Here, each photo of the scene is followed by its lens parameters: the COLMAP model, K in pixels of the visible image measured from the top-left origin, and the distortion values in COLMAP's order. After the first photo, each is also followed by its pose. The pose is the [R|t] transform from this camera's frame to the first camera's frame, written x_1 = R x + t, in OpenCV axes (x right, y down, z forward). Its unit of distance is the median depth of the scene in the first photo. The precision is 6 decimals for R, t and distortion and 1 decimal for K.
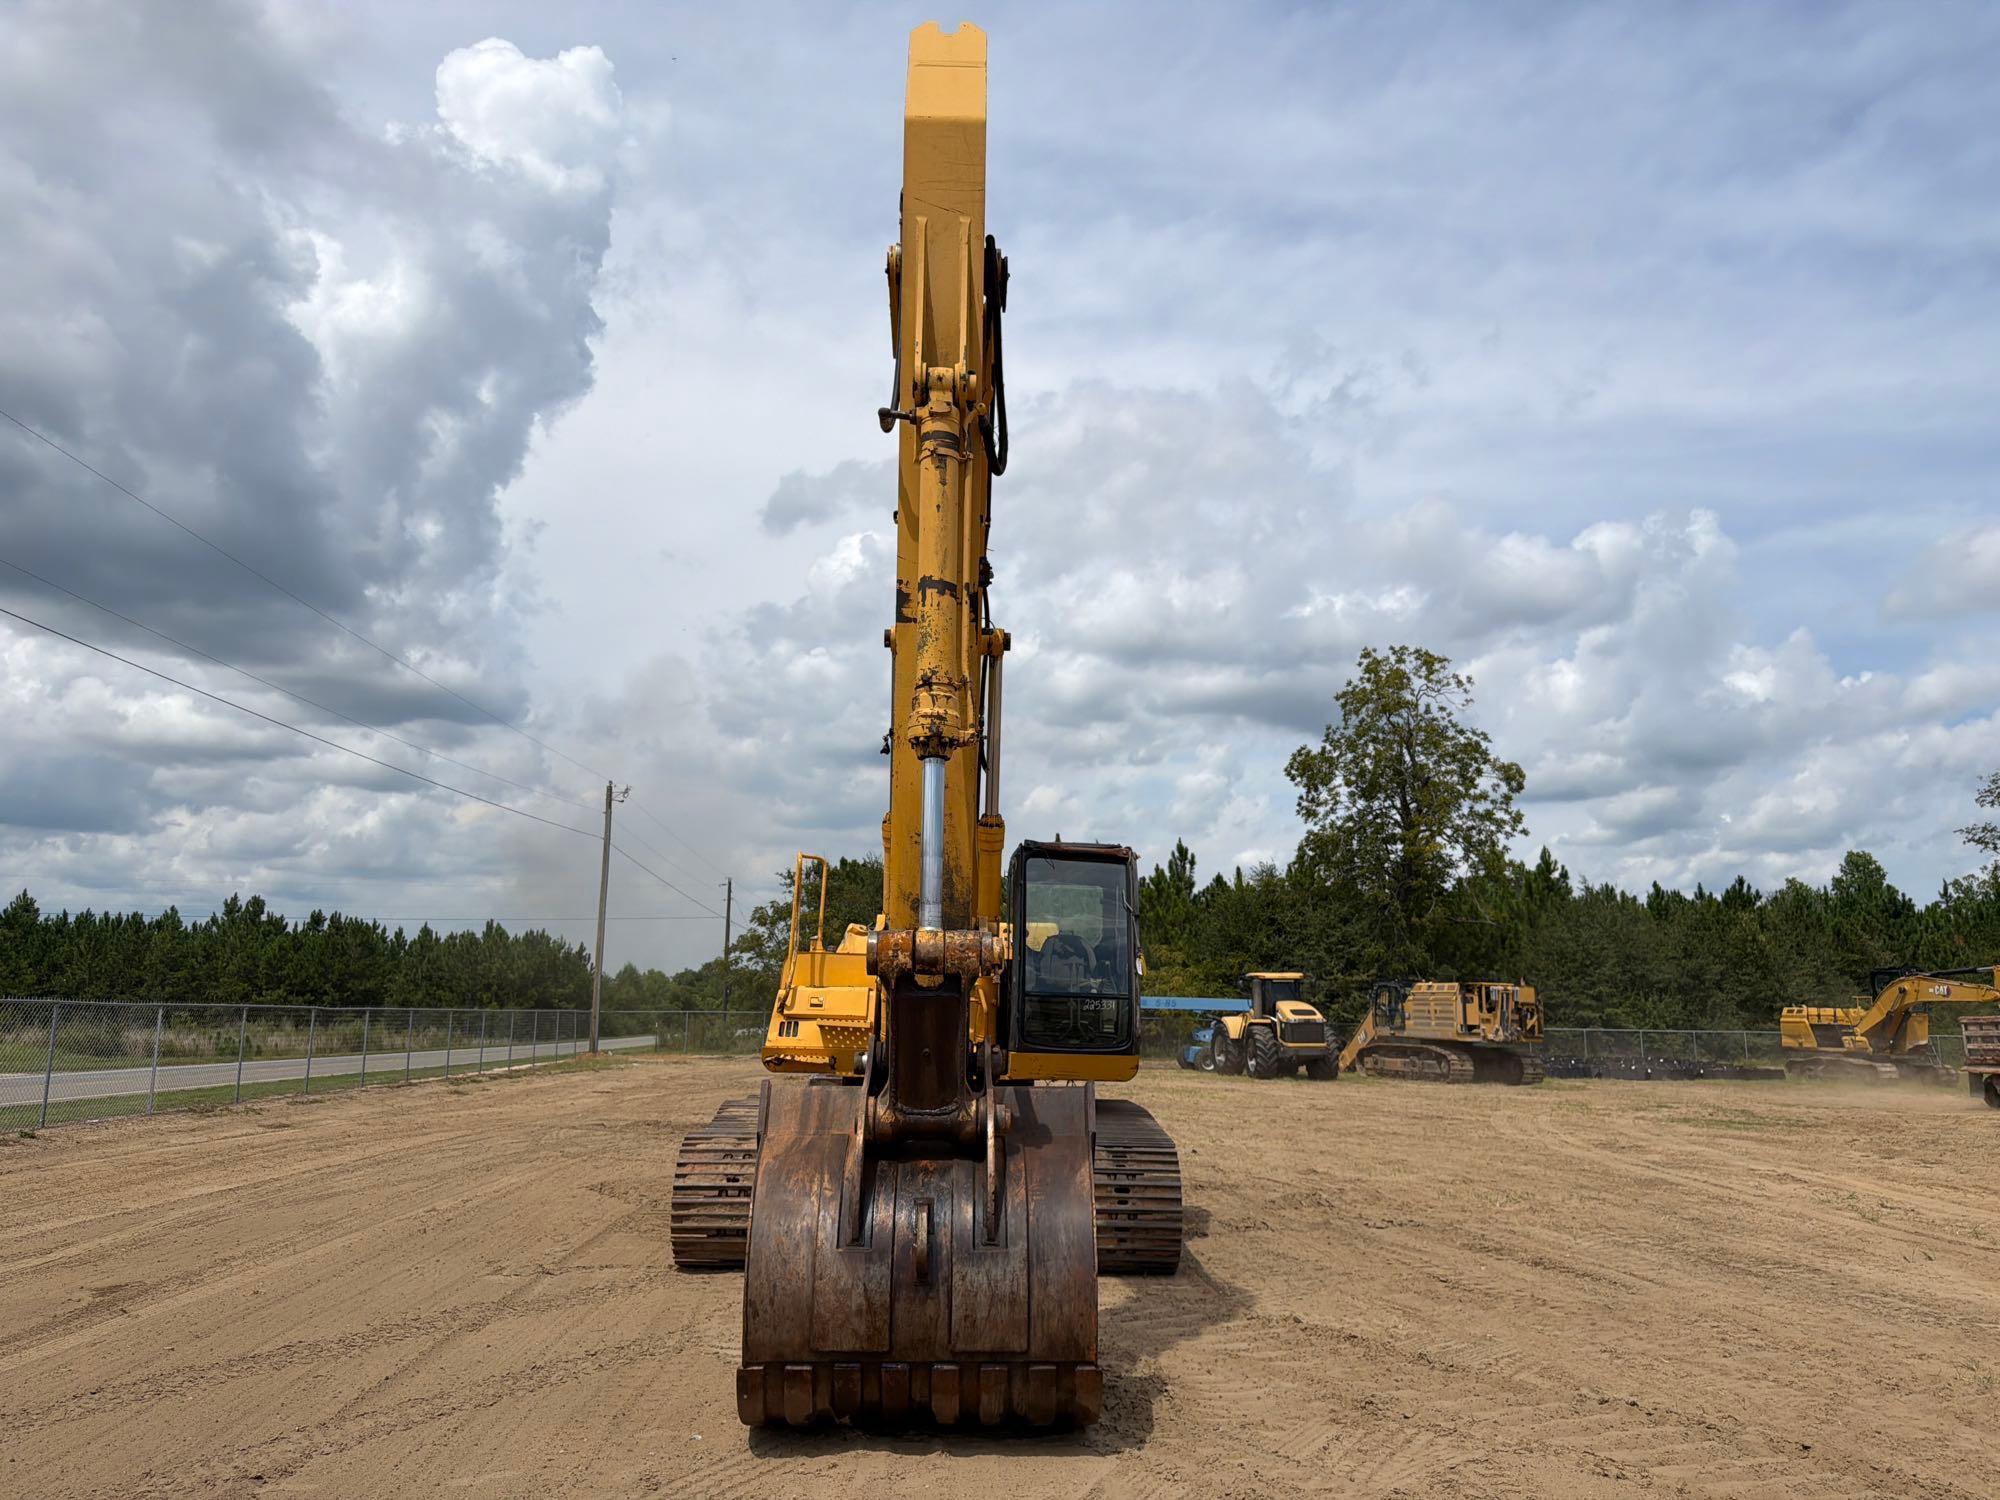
lens RADIAL K [[1402.7, 0, 1009.6], [0, 1402.7, 724.0], [0, 0, 1]] dist [0.063179, -0.079395]
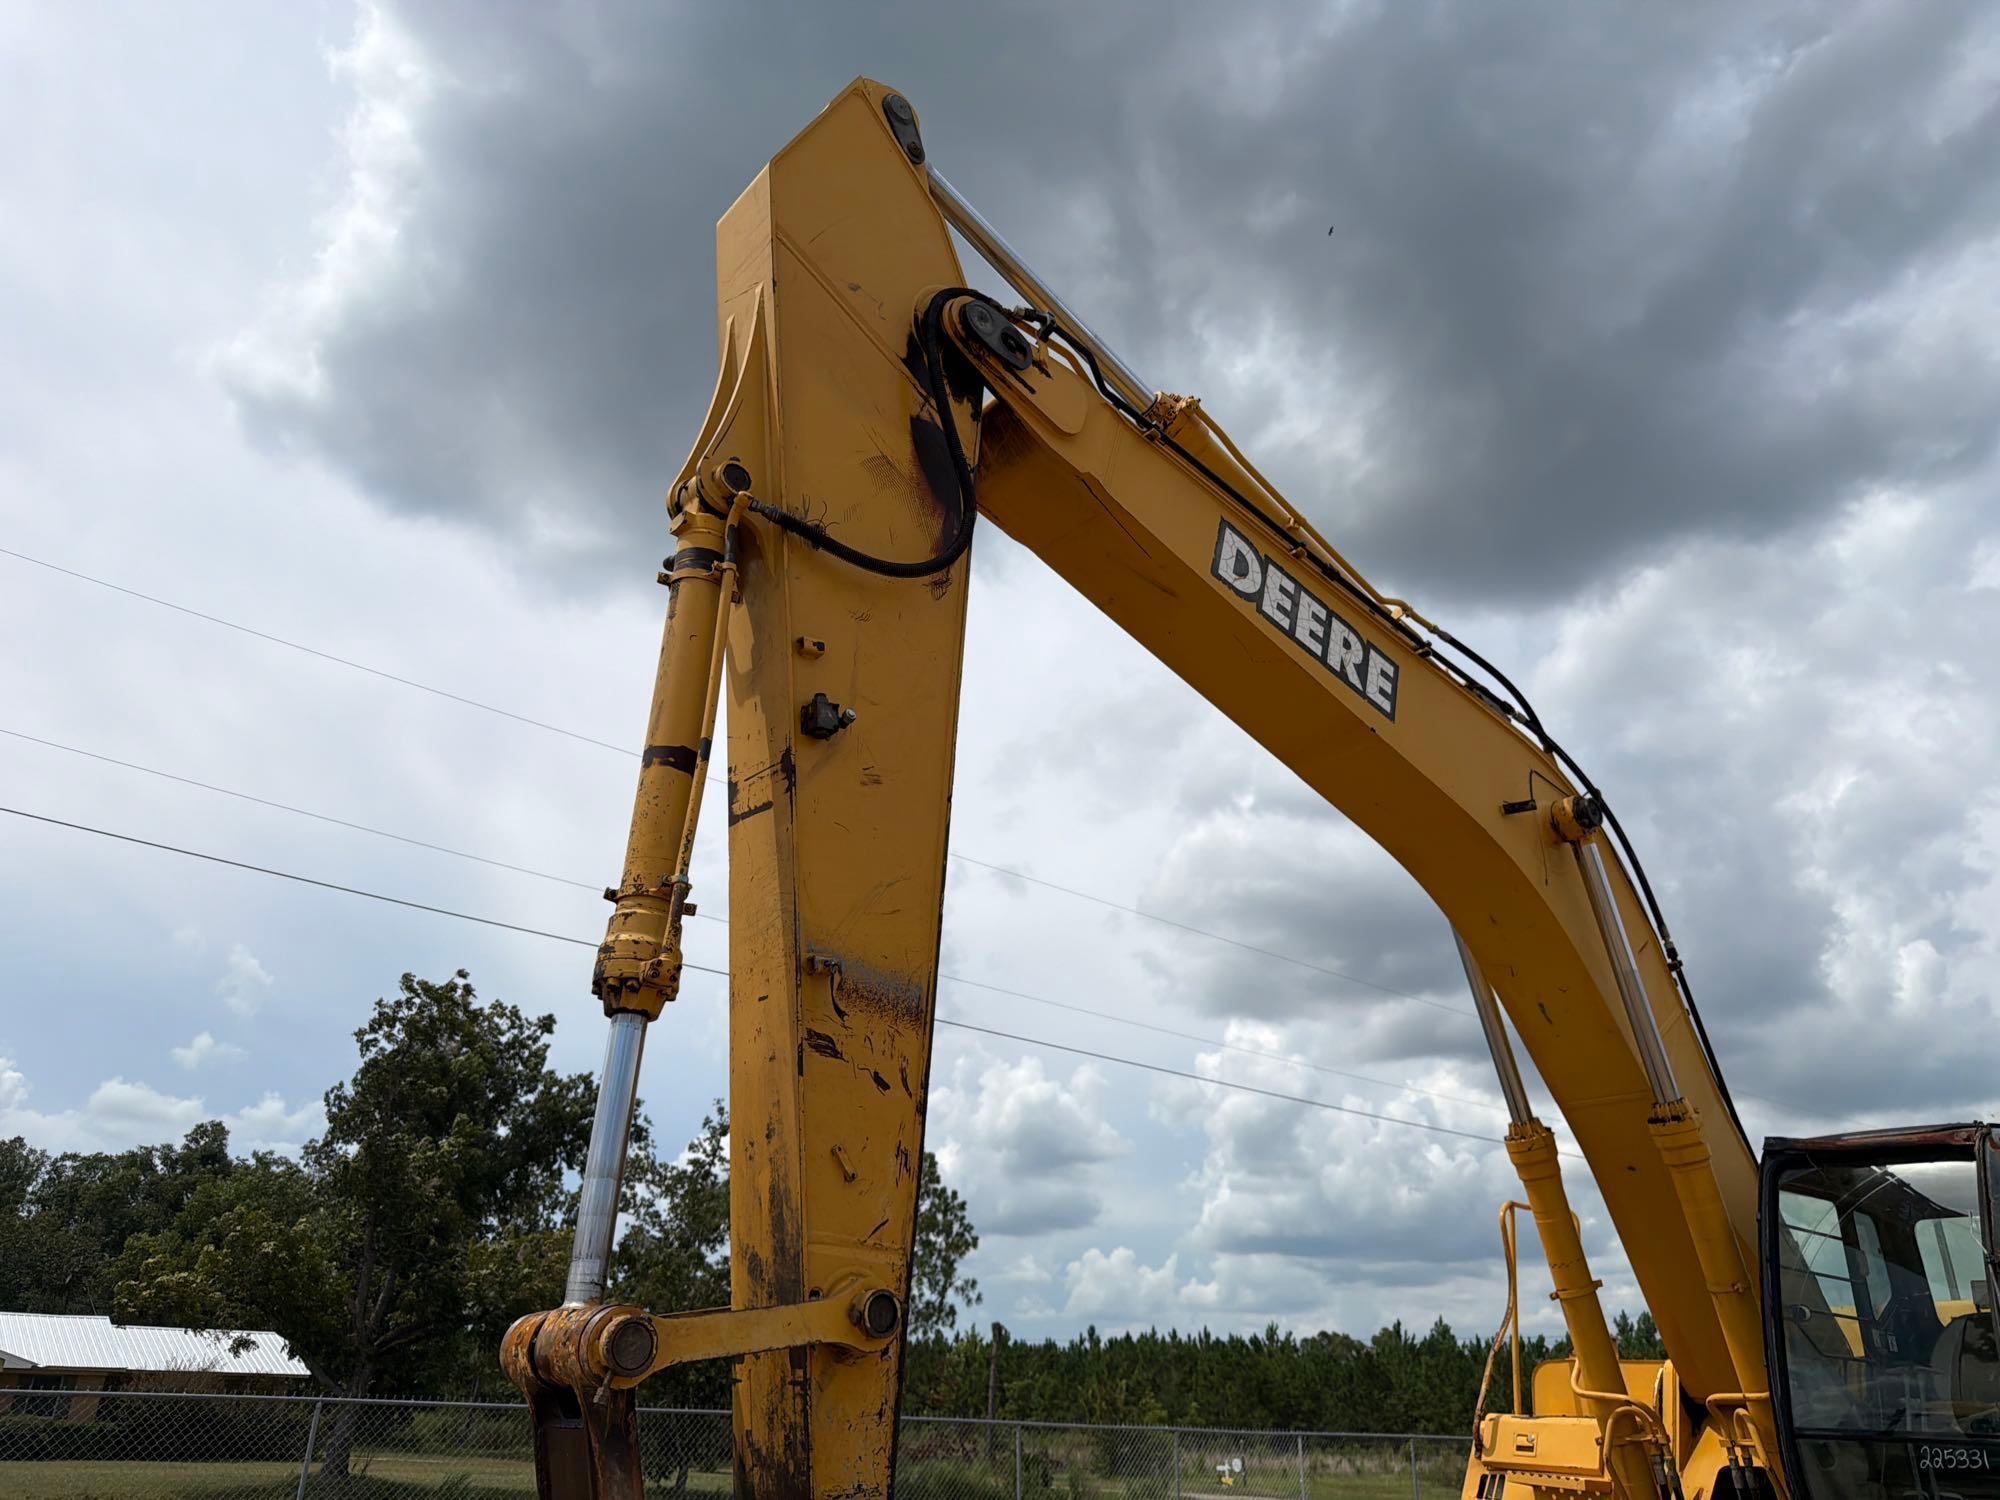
lens RADIAL K [[1402.7, 0, 998.1], [0, 1402.7, 741.0], [0, 0, 1]] dist [0.063179, -0.079395]
pose [[0.602772, -0.339709, -0.721986, 0.291605], [0.141251, 0.935981, -0.322470, 0.073023], [0.785311, 0.092395, 0.612168, 0.387646]]
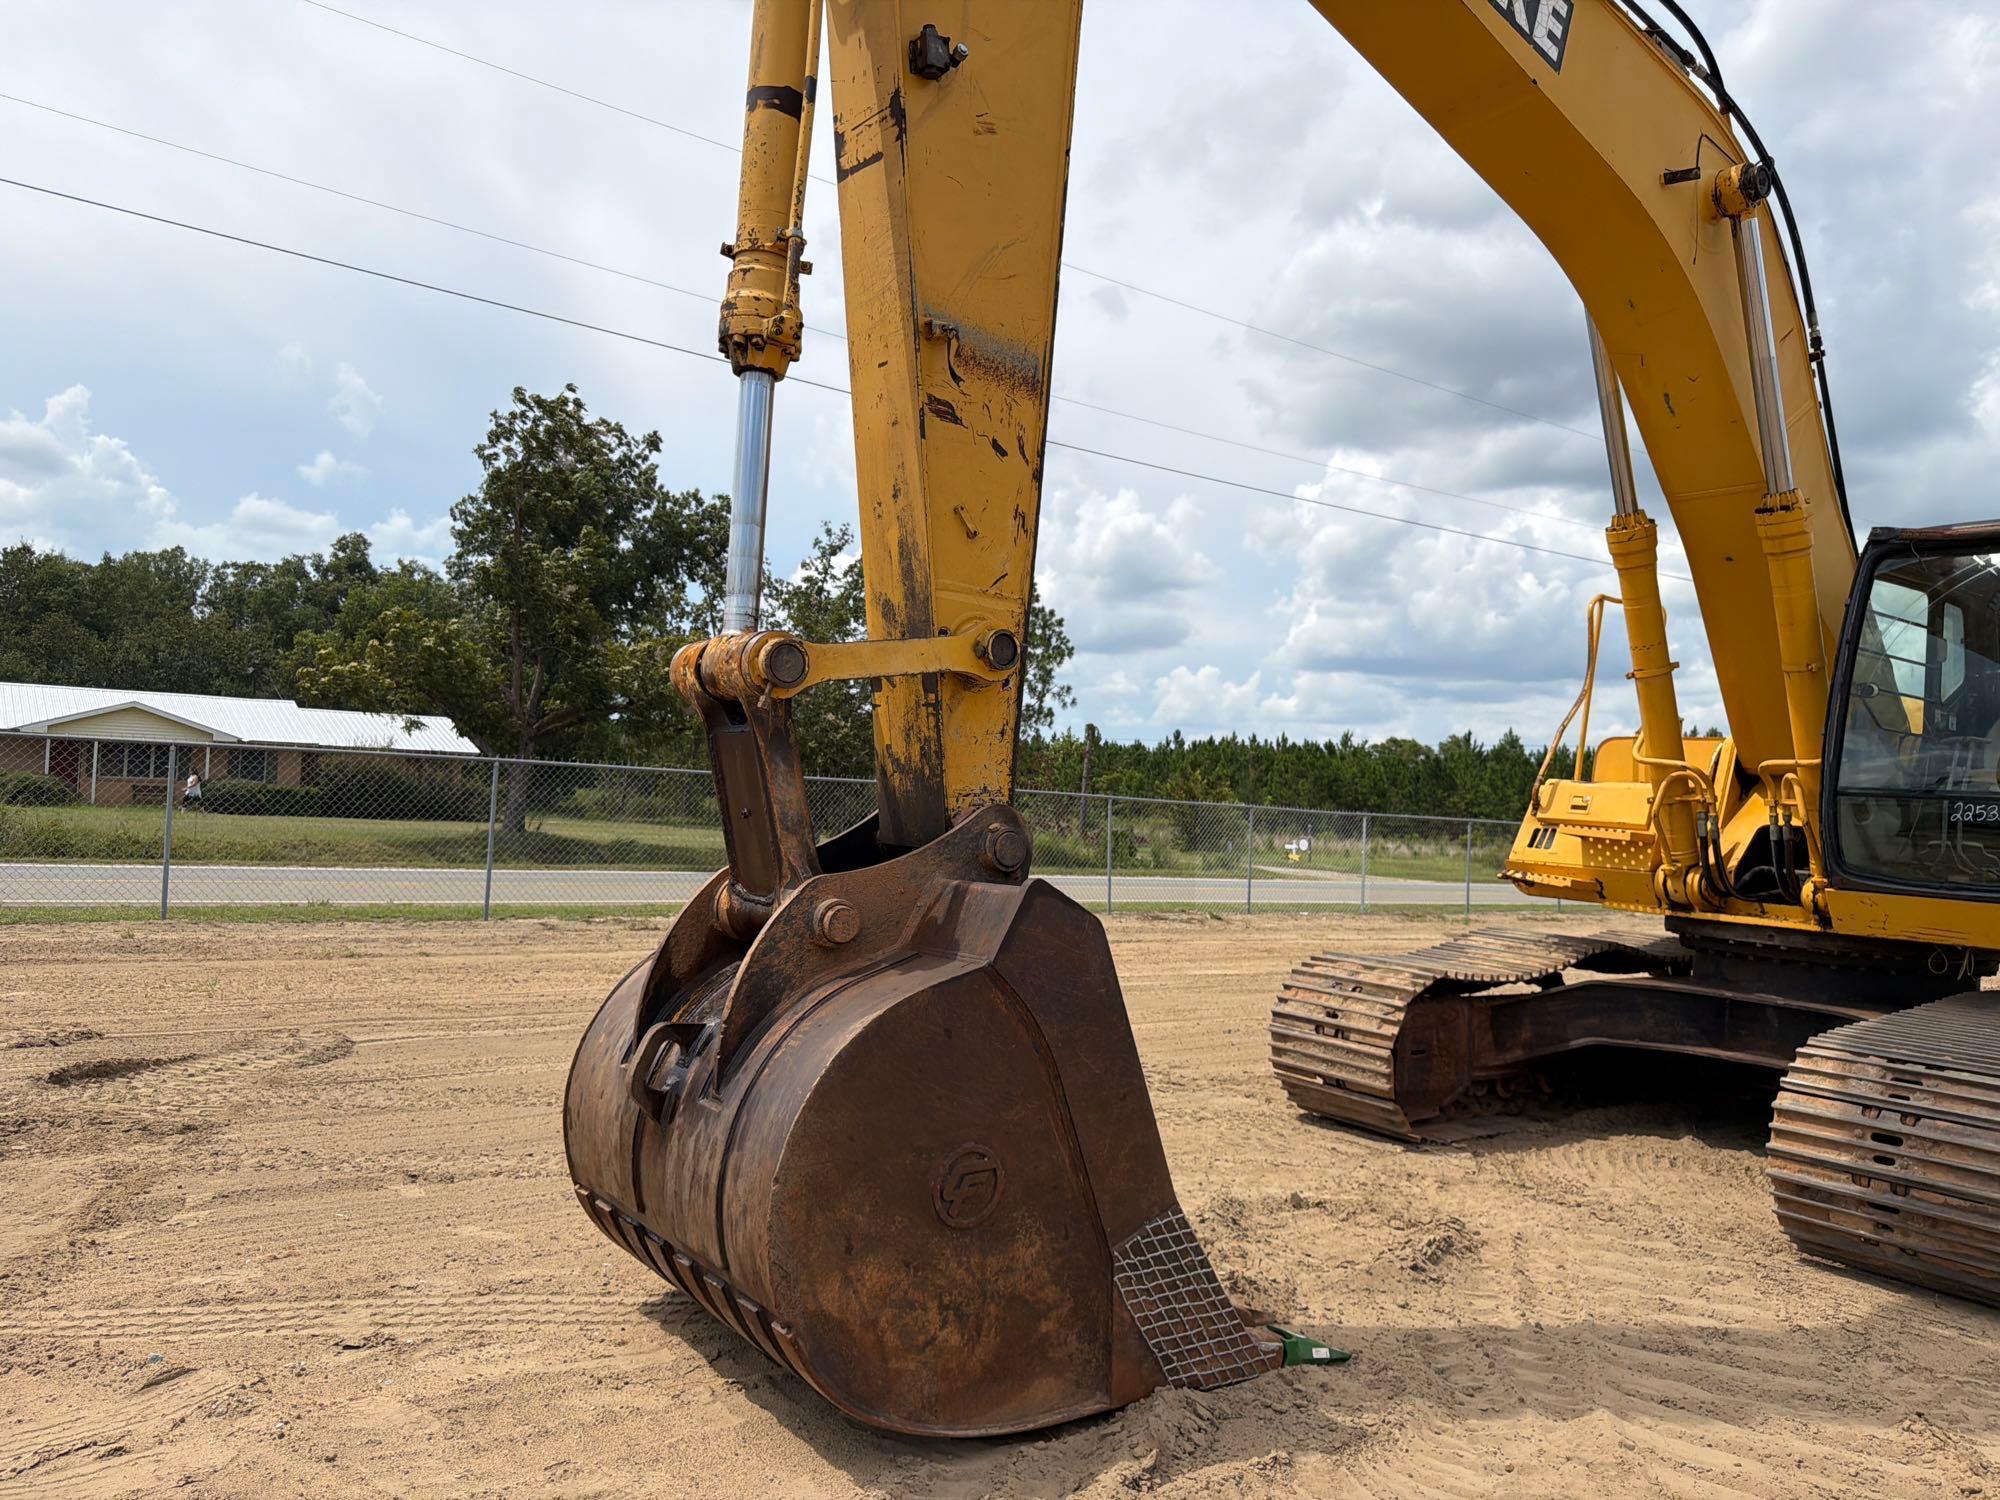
lens RADIAL K [[1402.7, 0, 1003.5], [0, 1402.7, 749.2], [0, 0, 1]] dist [0.063179, -0.079395]
pose [[0.552863, -0.015024, -0.833137, 0.293538], [0.124463, 0.990110, 0.064738, 0.089563], [0.823924, -0.139485, 0.549265, 0.377751]]
